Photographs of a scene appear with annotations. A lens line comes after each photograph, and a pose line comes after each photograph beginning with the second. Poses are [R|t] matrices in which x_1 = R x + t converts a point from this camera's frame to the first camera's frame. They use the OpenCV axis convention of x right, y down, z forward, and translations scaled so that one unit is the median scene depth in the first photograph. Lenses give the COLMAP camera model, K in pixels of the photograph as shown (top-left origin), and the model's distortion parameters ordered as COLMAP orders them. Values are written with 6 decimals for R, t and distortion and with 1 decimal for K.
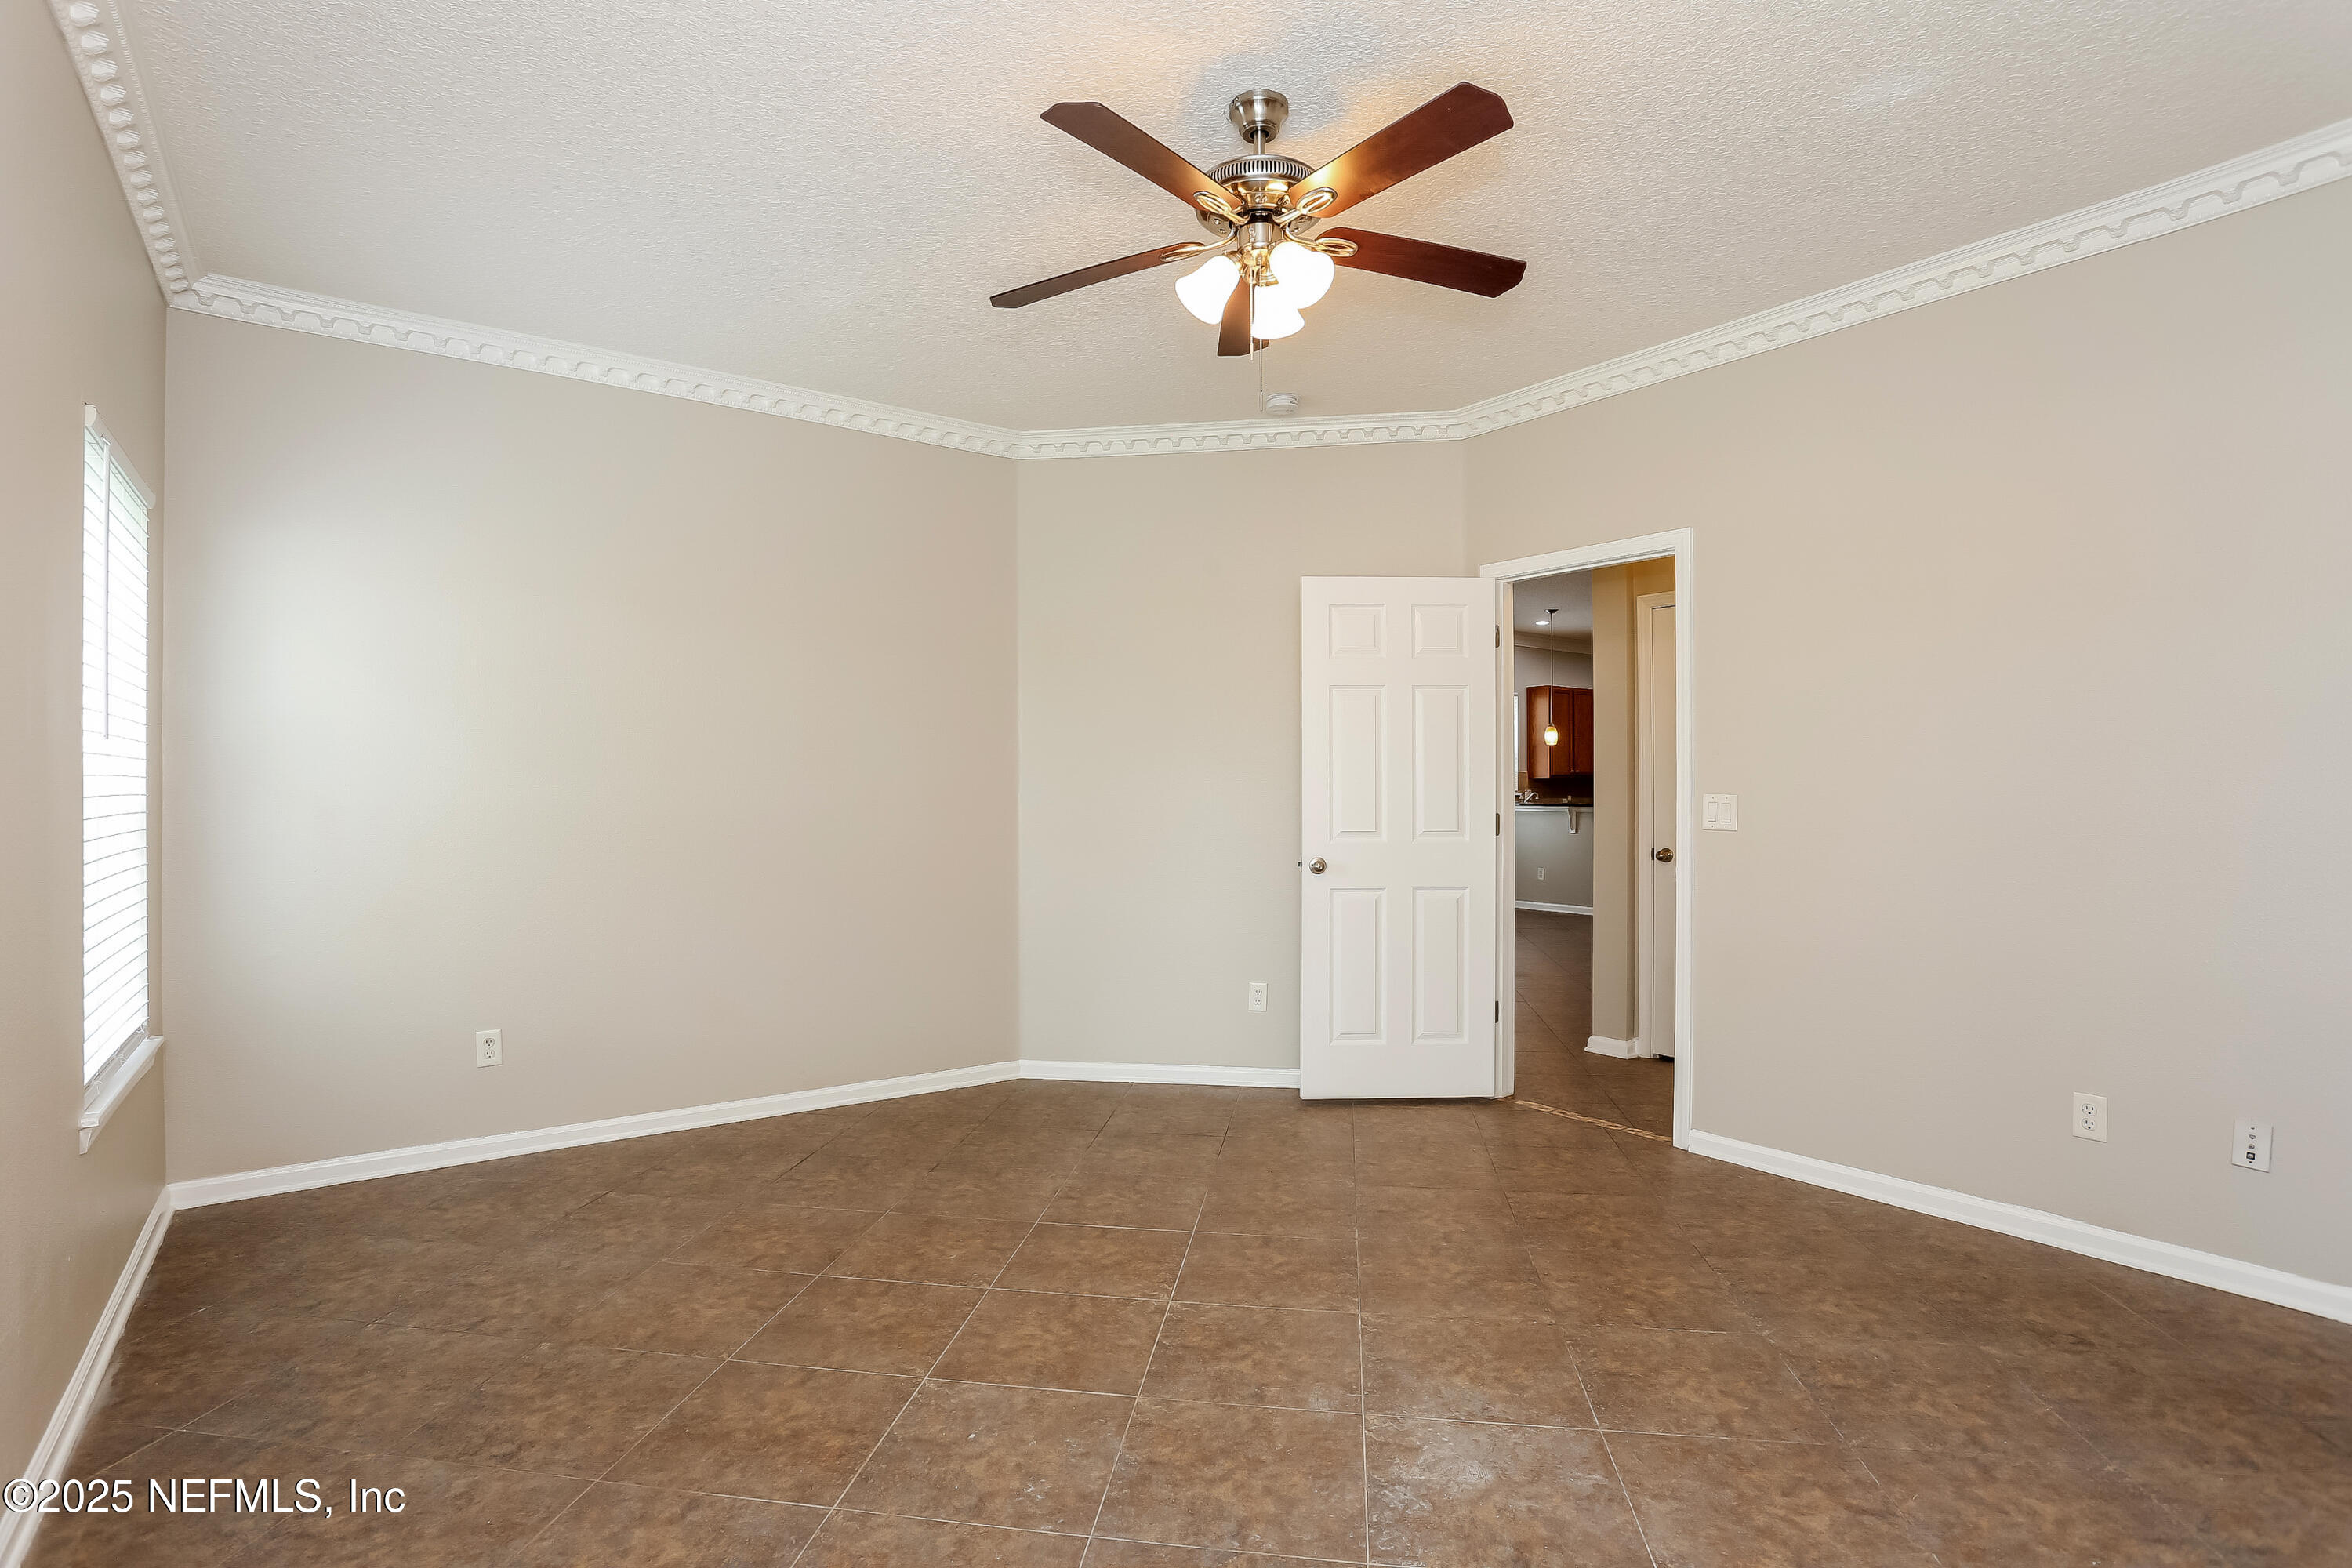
lens RADIAL K [[1165.6, 0, 1175.0], [0, 1165.6, 785.6], [0, 0, 1]] dist [-0.020334, 0.001904]
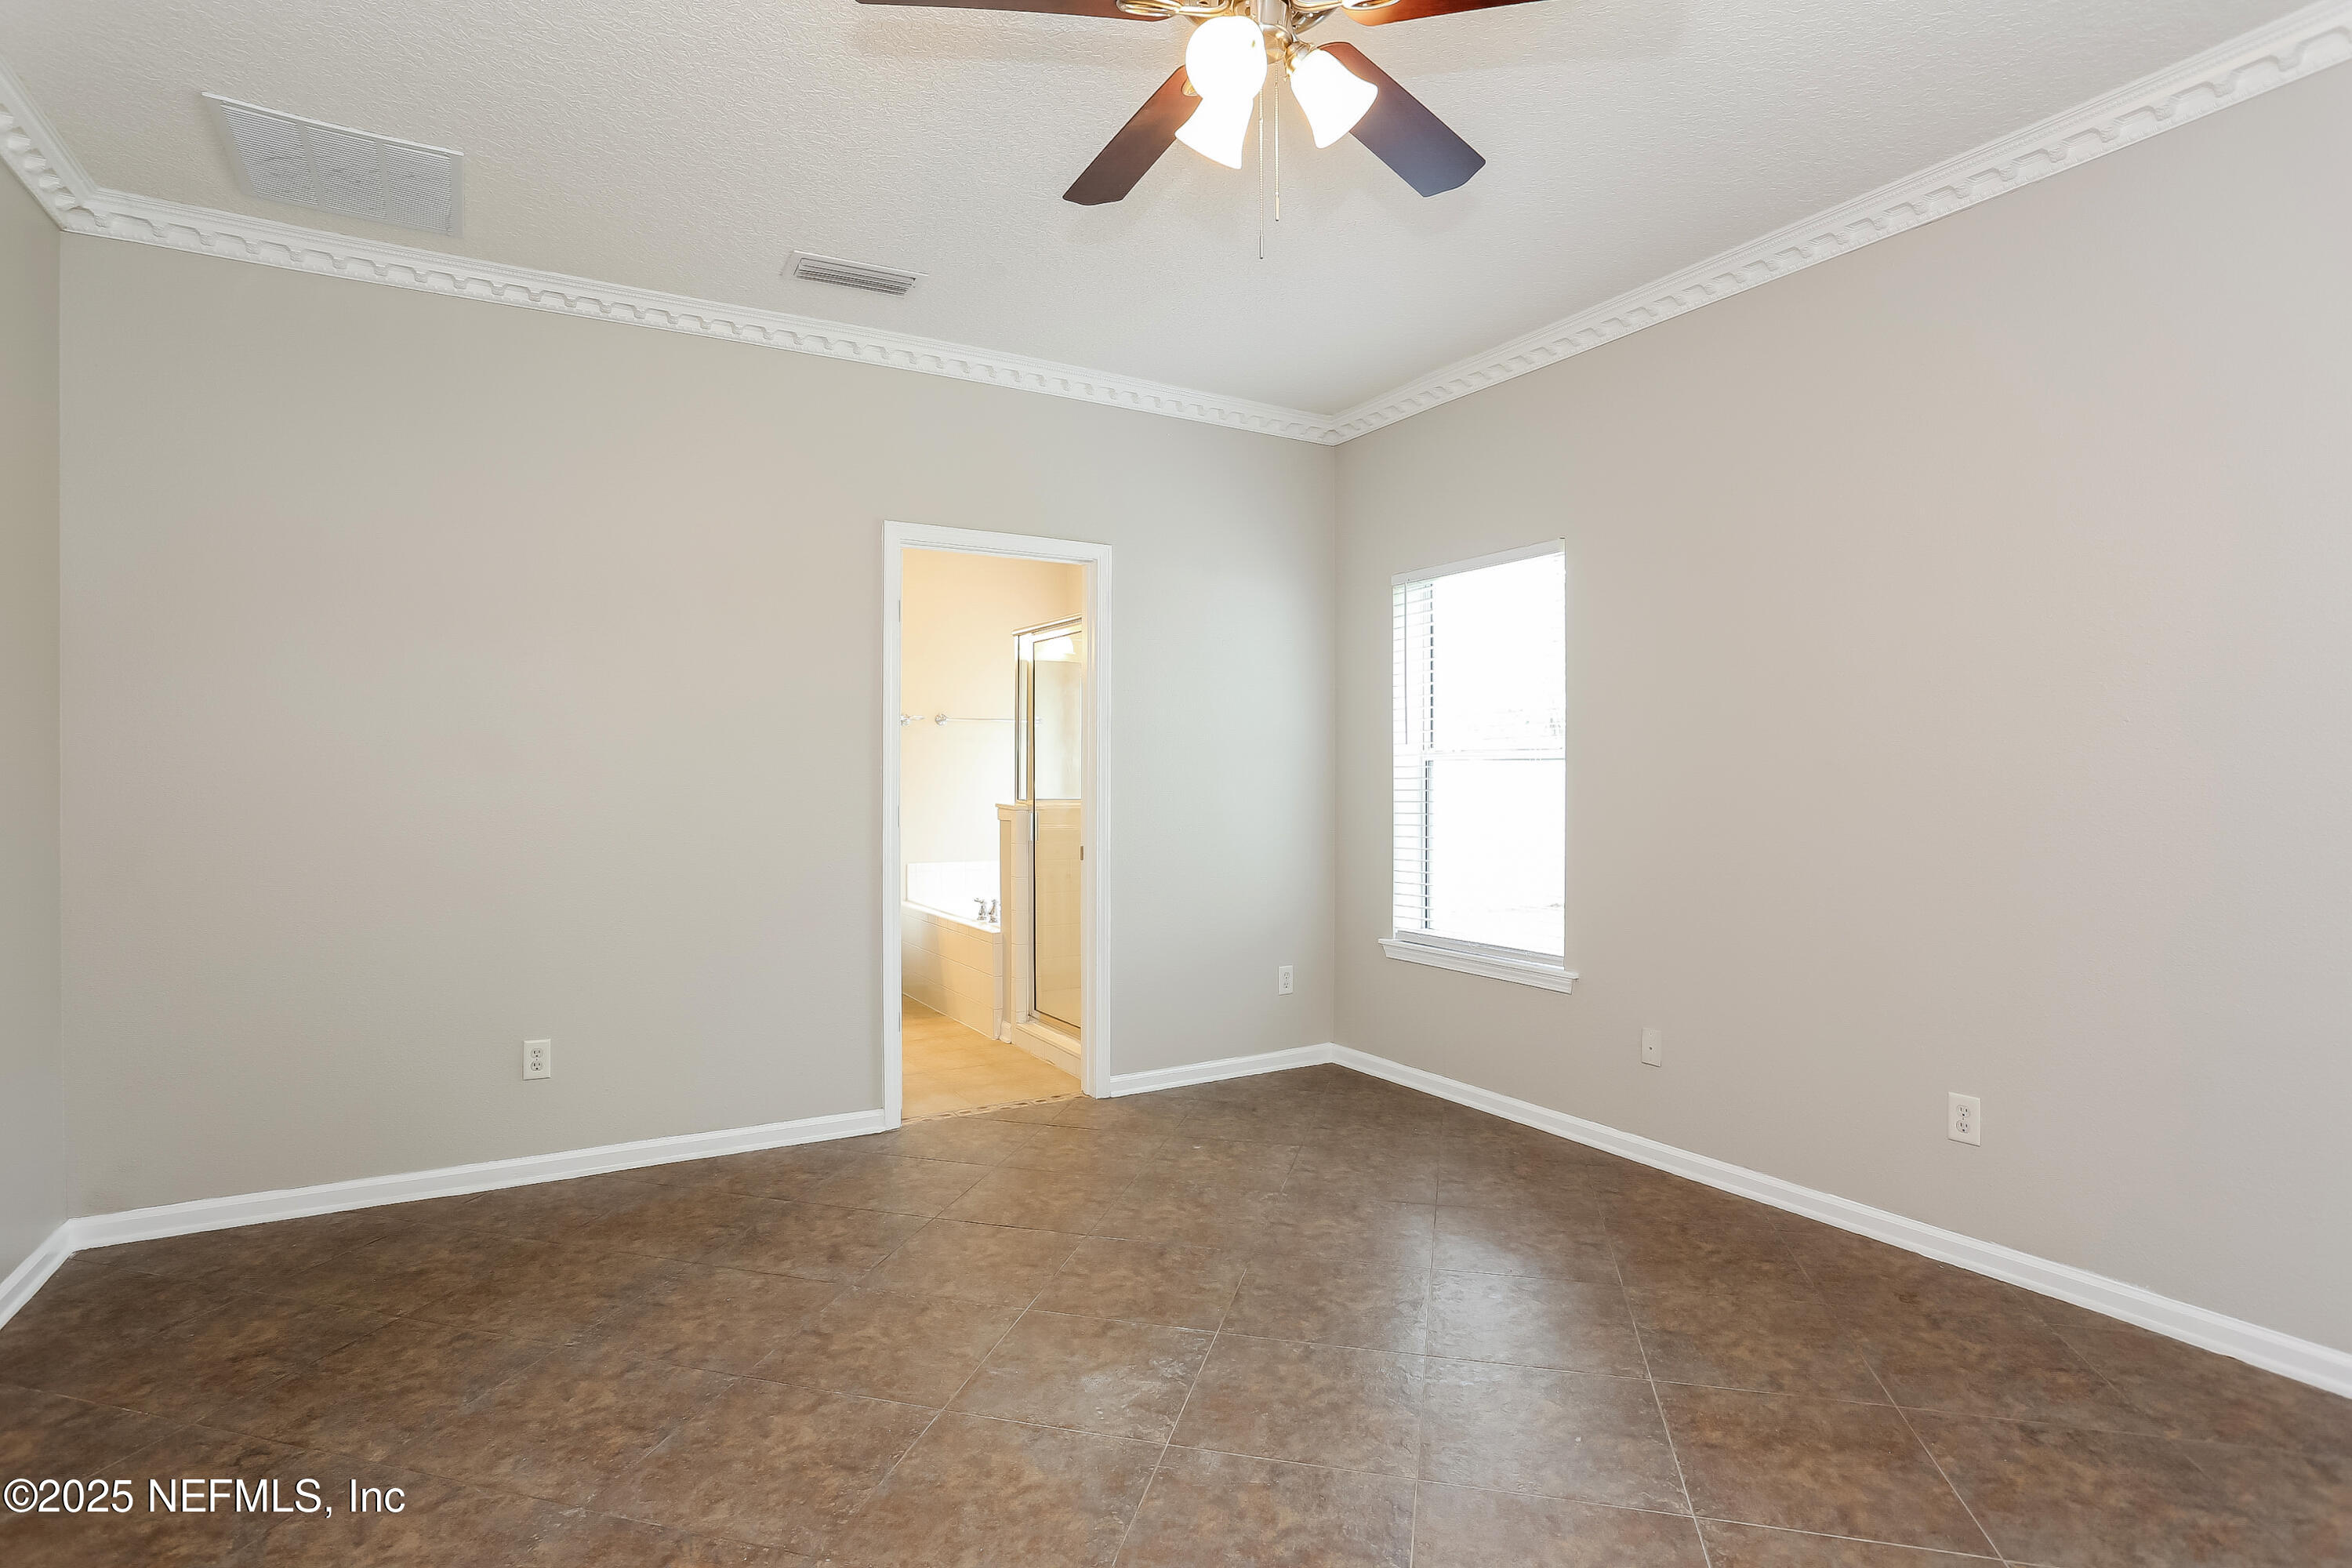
lens RADIAL K [[1165.6, 0, 1176.0], [0, 1165.6, 783.0], [0, 0, 1]] dist [-0.020334, 0.001904]
pose [[-0.994909, 0.001524, 0.100762, 0.062638], [0.001395, 0.999998, -0.001344, 0.011469], [-0.100764, -0.001197, -0.994910, 1.997454]]
